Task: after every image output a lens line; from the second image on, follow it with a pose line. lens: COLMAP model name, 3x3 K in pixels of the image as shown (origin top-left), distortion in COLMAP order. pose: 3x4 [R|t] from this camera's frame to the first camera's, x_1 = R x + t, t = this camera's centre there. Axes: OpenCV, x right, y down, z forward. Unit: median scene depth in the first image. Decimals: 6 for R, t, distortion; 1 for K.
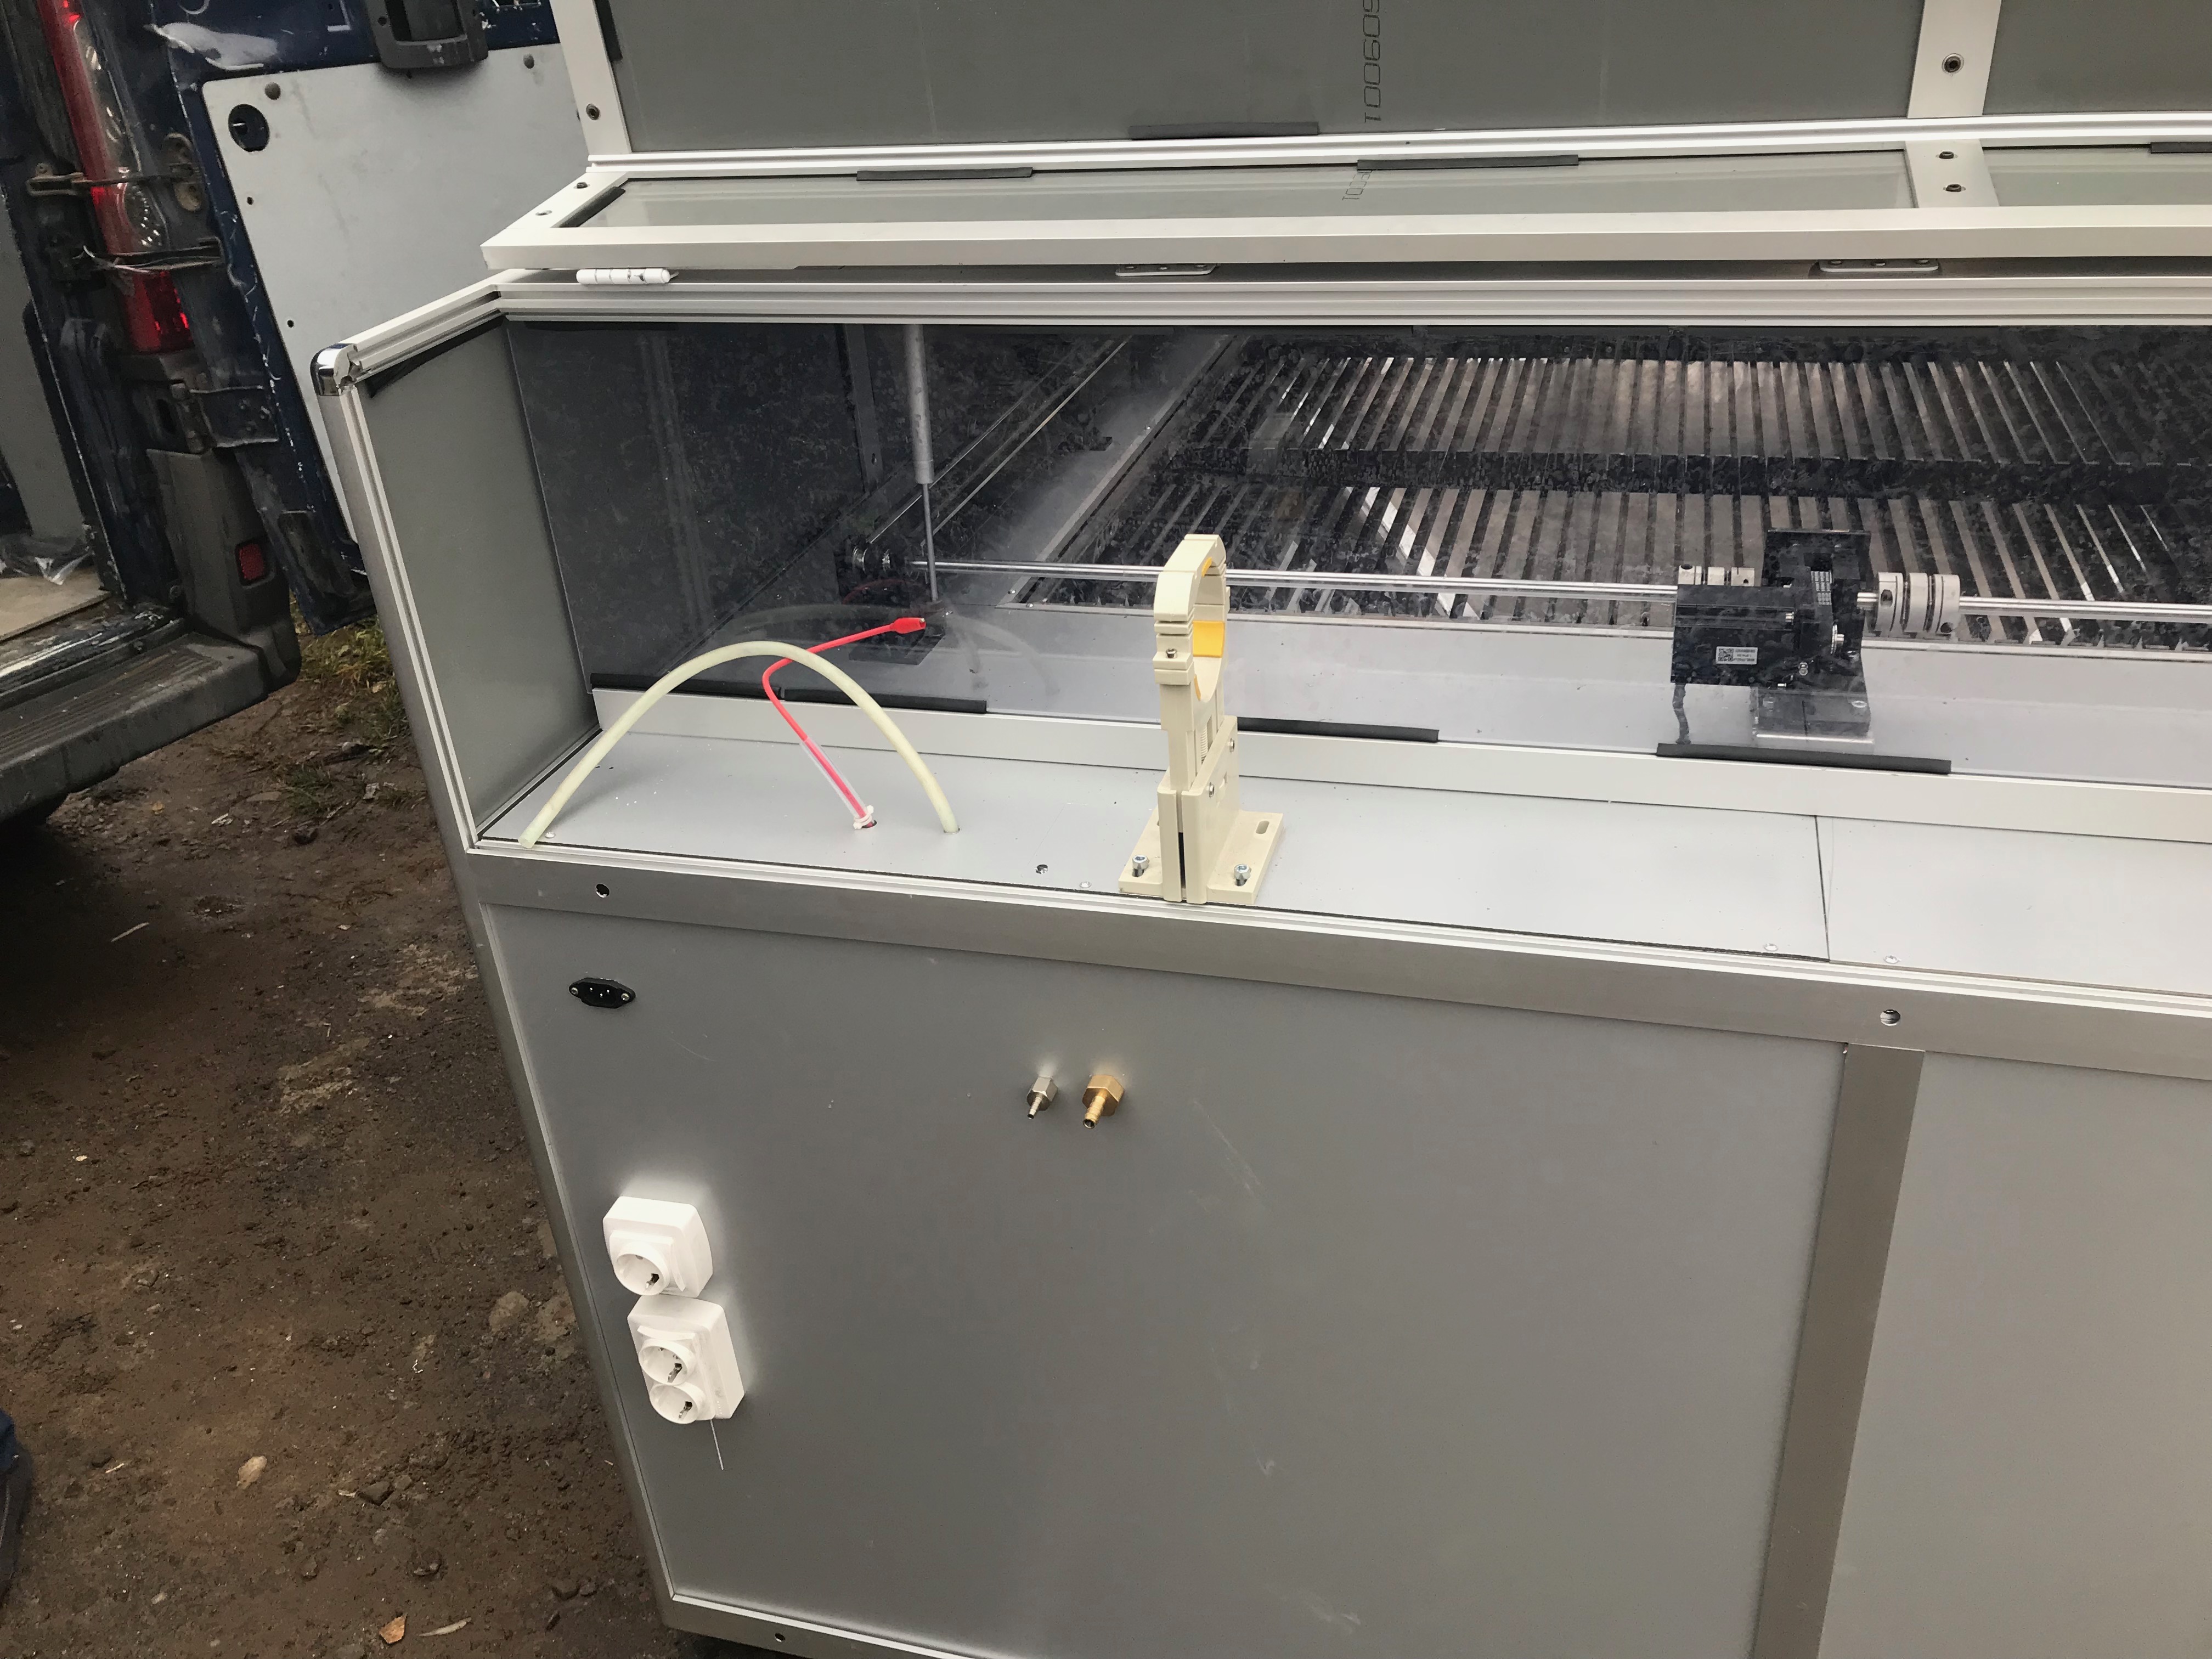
lens RADIAL K [[1828.9, 0, 1080.3], [0, 1828.9, 884.3], [0, 0, 1]] dist [0.025130, -0.038590]
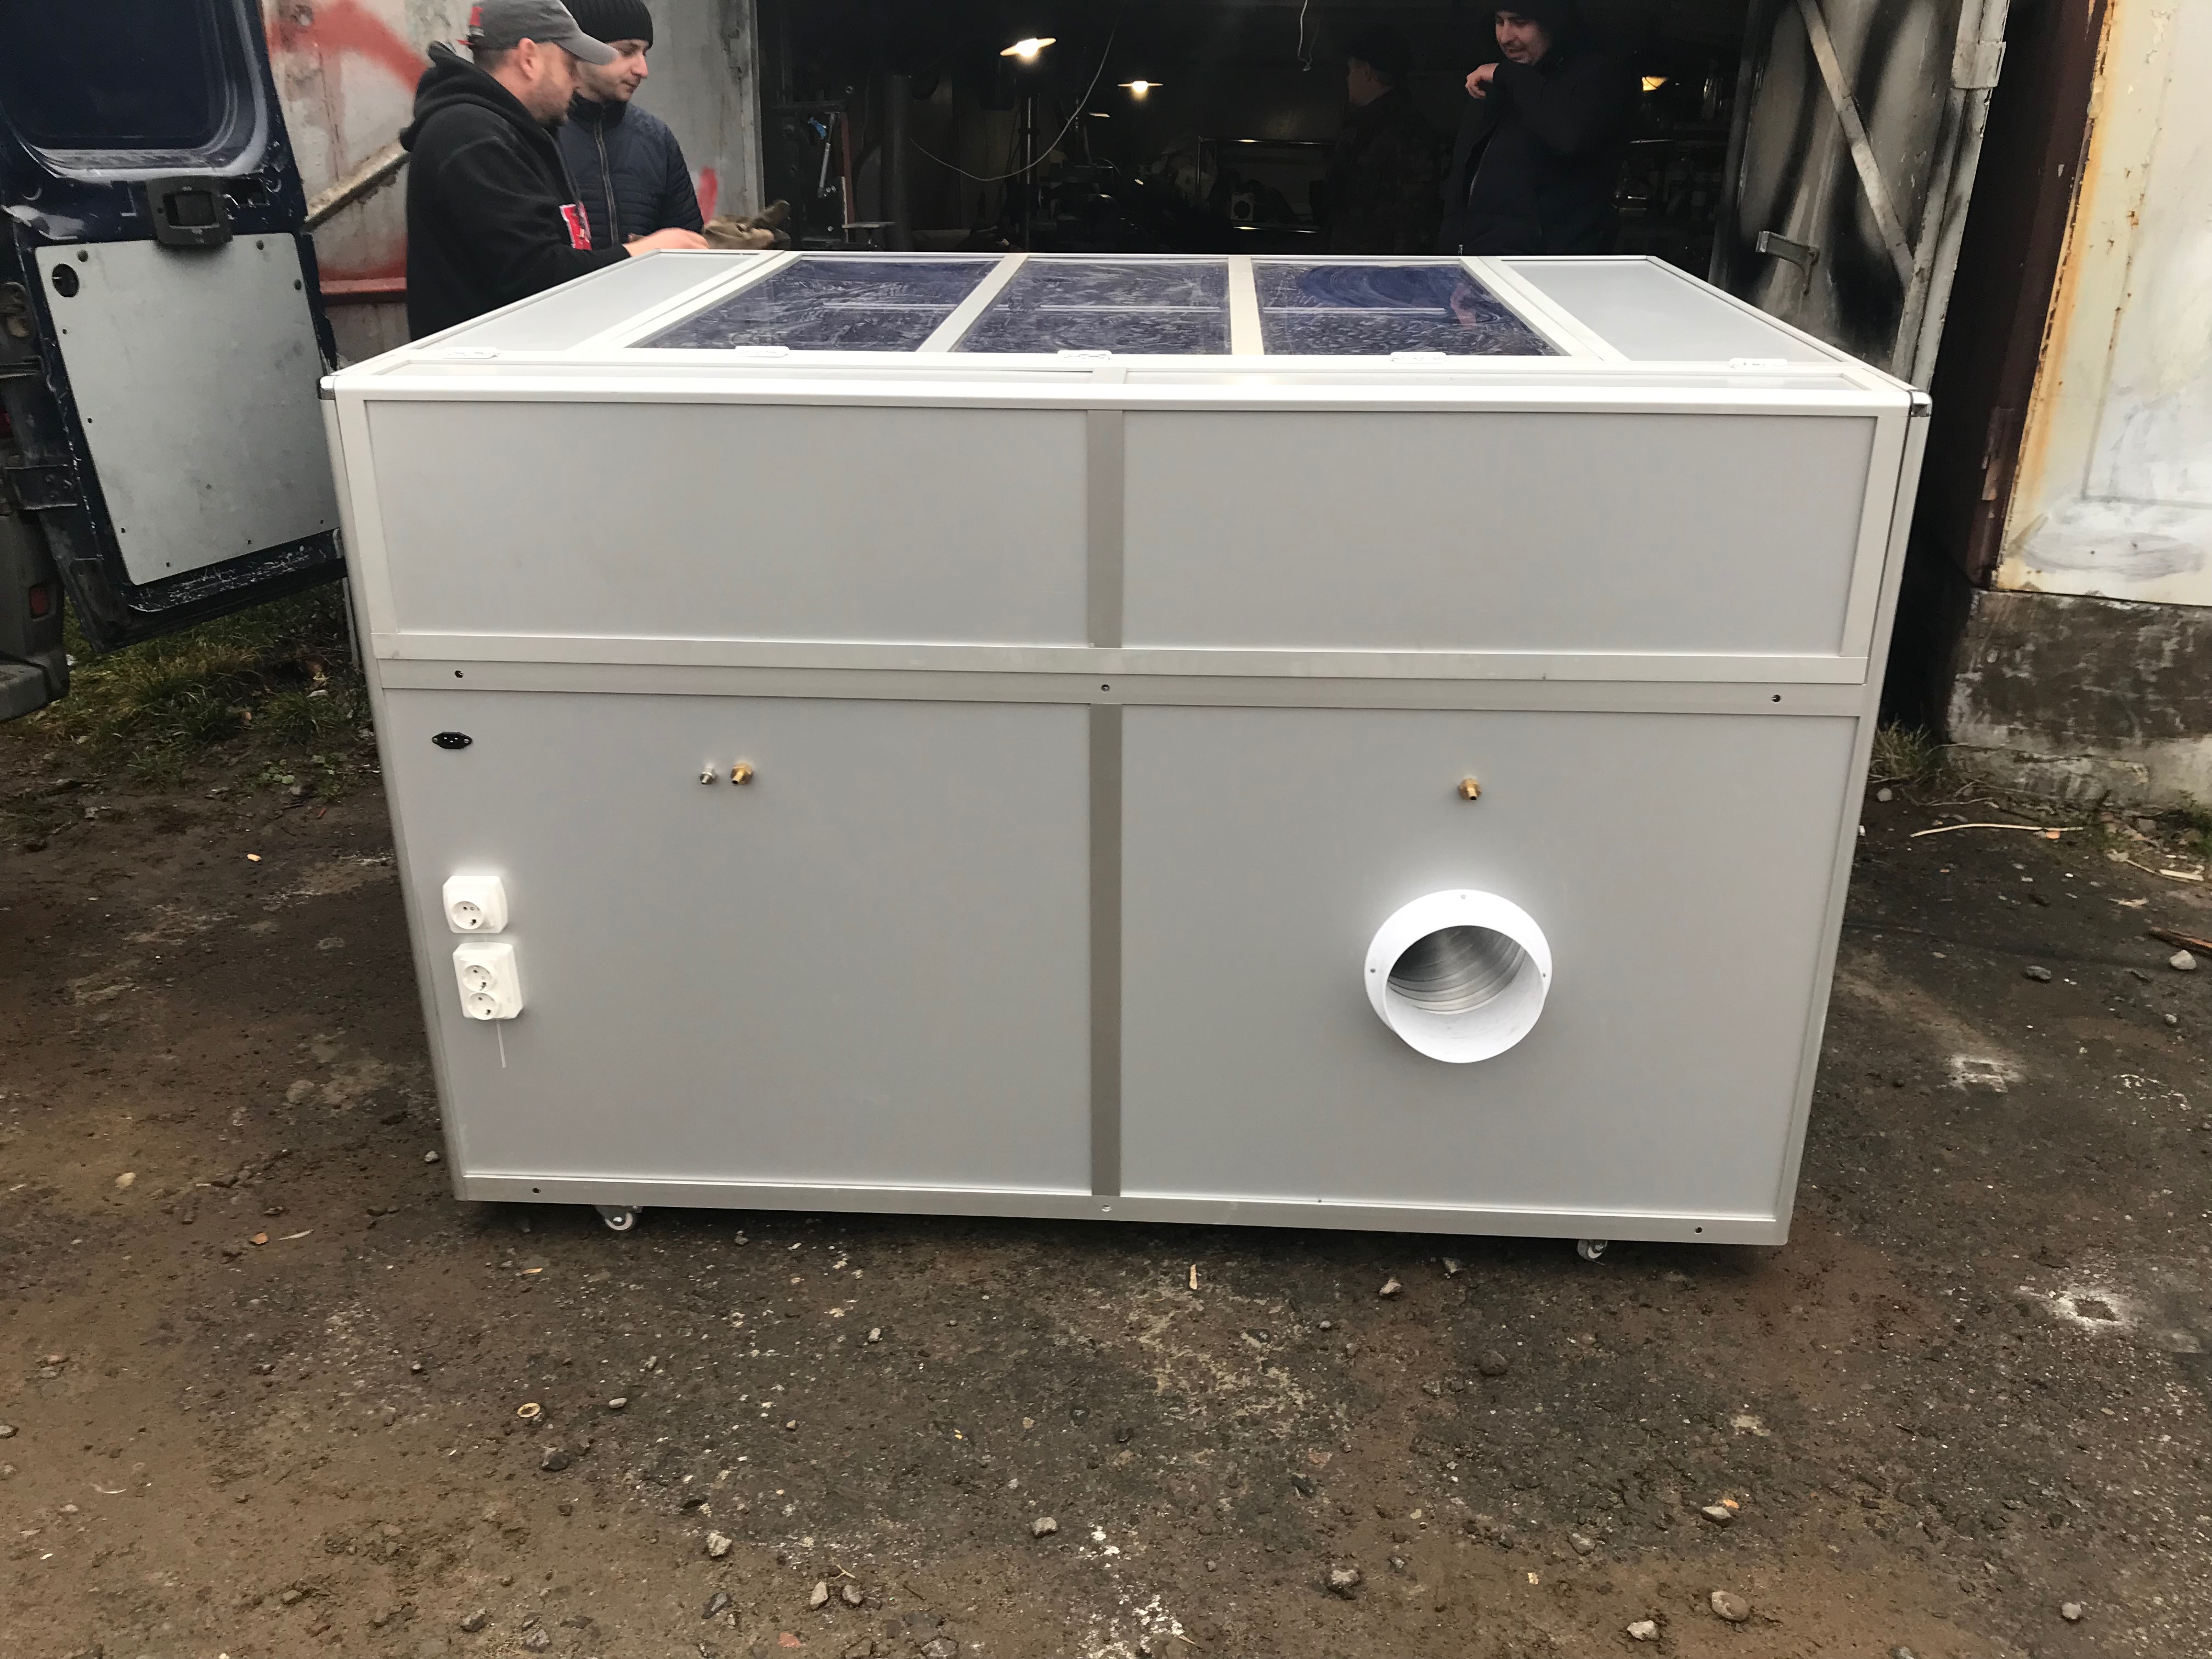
lens RADIAL K [[1828.9, 0, 1105.4], [0, 1828.9, 824.2], [0, 0, 1]] dist [0.025130, -0.038590]
pose [[0.971398, -0.026484, 0.235976, -0.032736], [0.057741, 0.990278, -0.126551, 0.201391], [-0.230330, 0.136557, 0.963483, -0.428870]]
